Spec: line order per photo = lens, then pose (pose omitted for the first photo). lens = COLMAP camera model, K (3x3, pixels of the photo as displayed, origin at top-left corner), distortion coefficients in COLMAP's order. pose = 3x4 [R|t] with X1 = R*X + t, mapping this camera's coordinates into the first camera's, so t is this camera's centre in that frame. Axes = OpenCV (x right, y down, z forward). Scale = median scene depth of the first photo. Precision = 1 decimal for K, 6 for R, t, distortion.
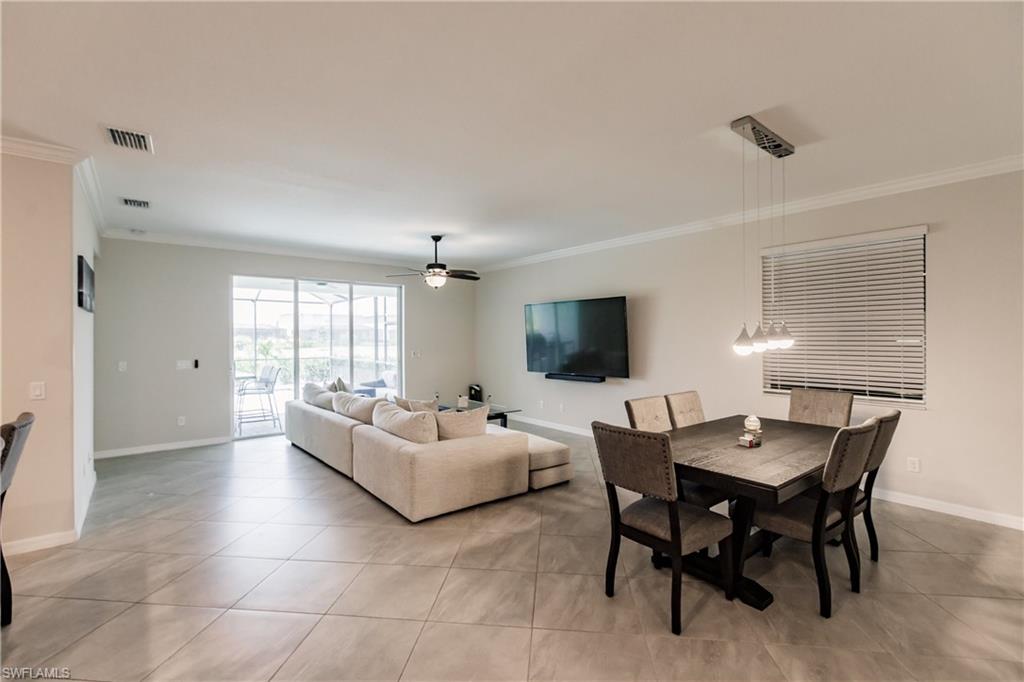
lens RADIAL K [[459.1, 0, 506.5], [0, 459.1, 336.5], [0, 0, 1]] dist [-0.000262, 0.000151]
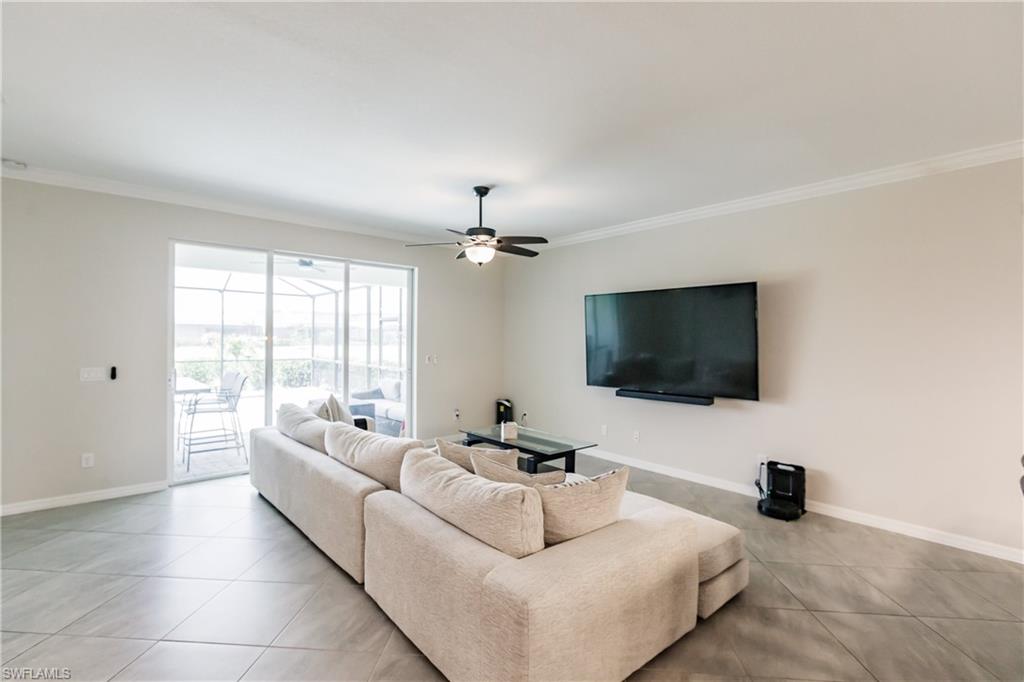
lens RADIAL K [[464.8, 0, 505.2], [0, 464.8, 337.1], [0, 0, 1]] dist [0.002857, -0.000220]
pose [[0.999357, 0.013801, 0.033096, -0.135147], [-0.013779, 0.999905, -0.000908, 0.000918], [-0.033106, 0.000452, 0.999452, 0.310835]]
